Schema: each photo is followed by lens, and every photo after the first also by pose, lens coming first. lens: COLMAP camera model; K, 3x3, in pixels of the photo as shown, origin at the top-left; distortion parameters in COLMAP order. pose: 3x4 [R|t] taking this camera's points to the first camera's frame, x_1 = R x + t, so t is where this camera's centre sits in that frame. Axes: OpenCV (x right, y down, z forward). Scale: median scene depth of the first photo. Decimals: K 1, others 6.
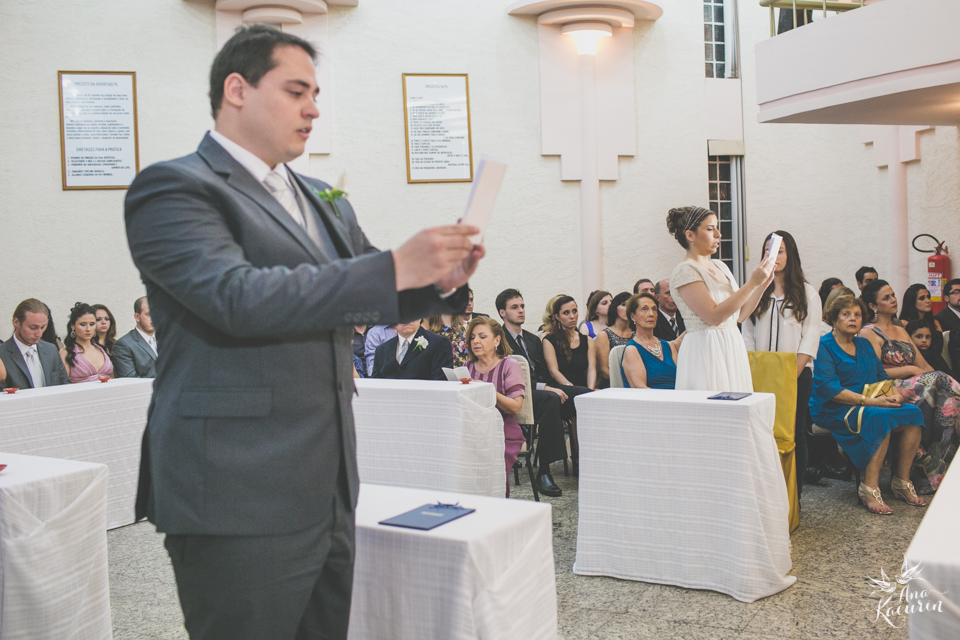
lens RADIAL K [[880.1, 0, 480.0], [0, 880.1, 320.0], [0, 0, 1]] dist [-0.000486, 0.013252]
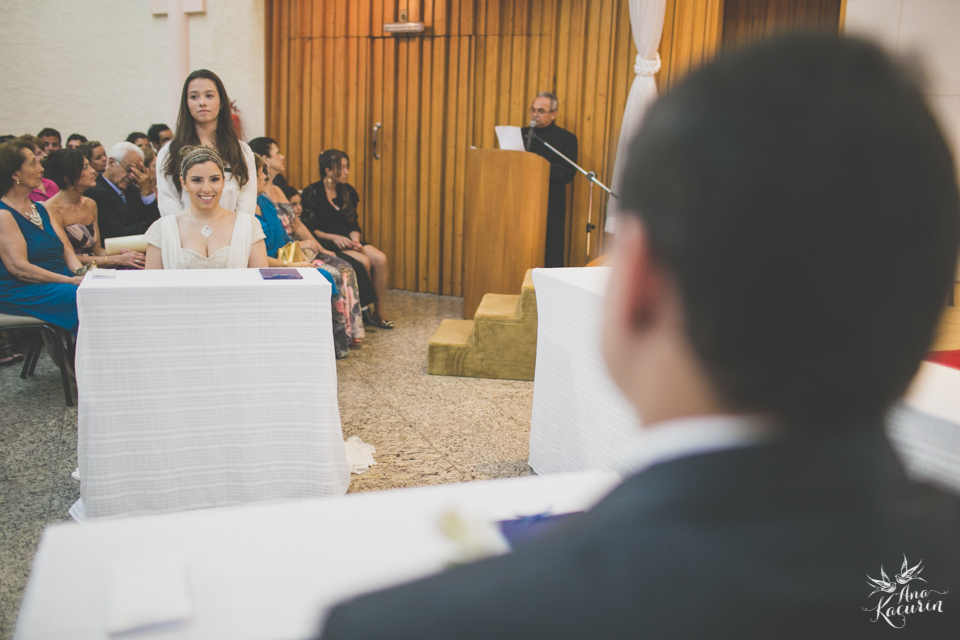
lens RADIAL K [[916.9, 0, 480.0], [0, 916.9, 320.0], [0, 0, 1]] dist [-0.001665, 0.000726]
pose [[0.693737, -0.092303, 0.714289, -0.205806], [-0.018391, 0.989160, 0.145685, -0.000207], [-0.719993, -0.114203, 0.684520, 0.269465]]
